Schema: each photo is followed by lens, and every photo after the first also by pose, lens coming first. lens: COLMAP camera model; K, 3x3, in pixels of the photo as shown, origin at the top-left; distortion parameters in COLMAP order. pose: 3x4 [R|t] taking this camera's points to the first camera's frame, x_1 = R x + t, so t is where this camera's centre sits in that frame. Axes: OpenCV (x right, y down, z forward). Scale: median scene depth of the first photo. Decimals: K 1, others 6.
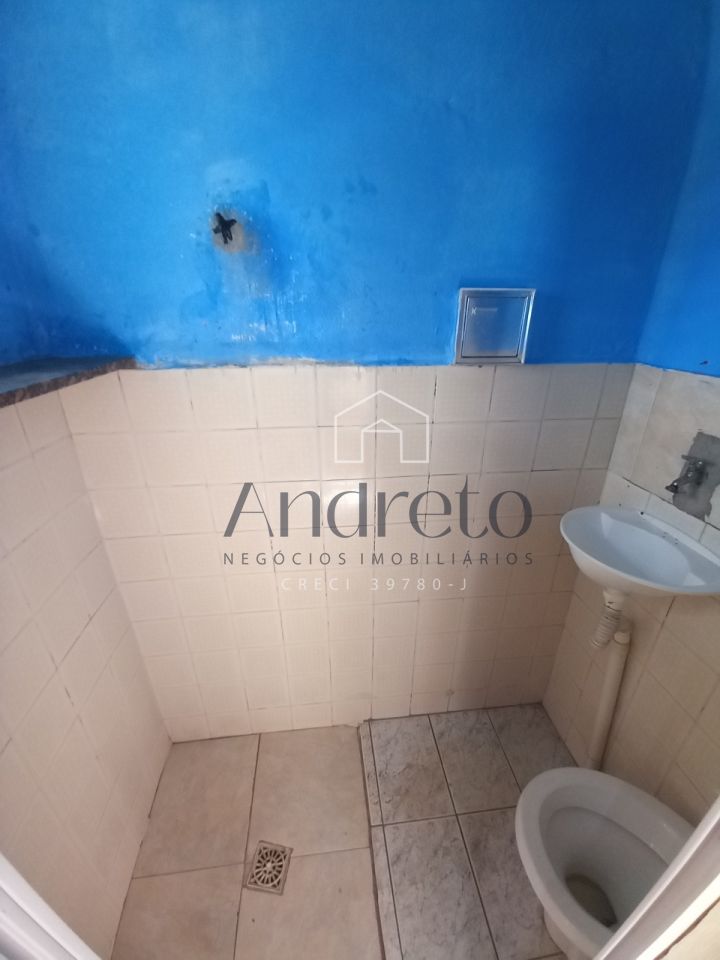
lens RADIAL K [[389.9, 0, 358.3], [0, 389.9, 489.1], [0, 0, 1]] dist [0.007823, -0.005267]
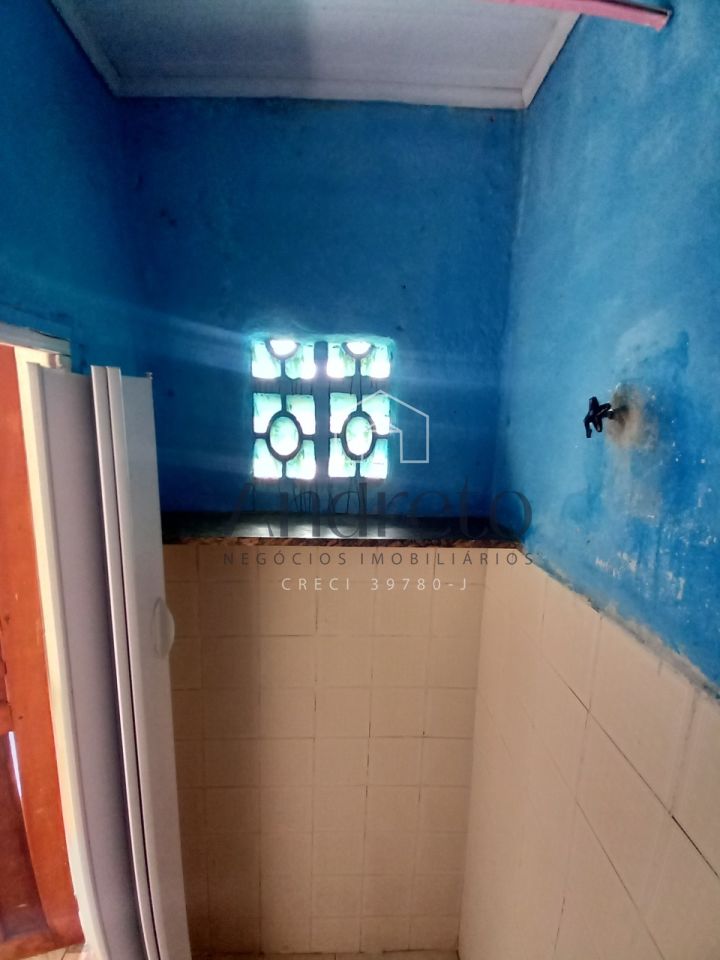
lens RADIAL K [[389.9, 0, 348.9], [0, 389.9, 480.3], [0, 0, 1]] dist [0.007823, -0.005267]
pose [[-0.113688, 0.147492, -0.982508, 0.326353], [-0.434266, 0.882070, 0.182665, -0.452424], [0.893582, 0.447436, -0.036230, 0.619878]]
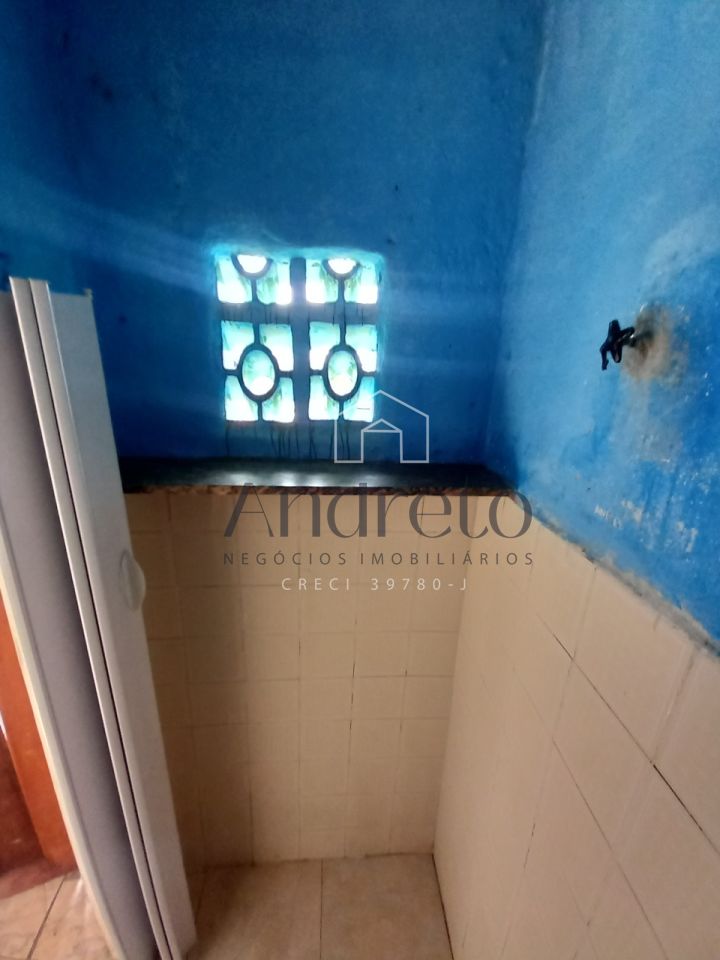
lens RADIAL K [[389.9, 0, 349.8], [0, 389.9, 490.0], [0, 0, 1]] dist [0.007823, -0.005267]
pose [[-0.087662, 0.301201, -0.949523, 0.255758], [-0.439871, 0.843525, 0.308187, -0.438567], [0.893772, 0.444684, 0.058544, 0.637658]]
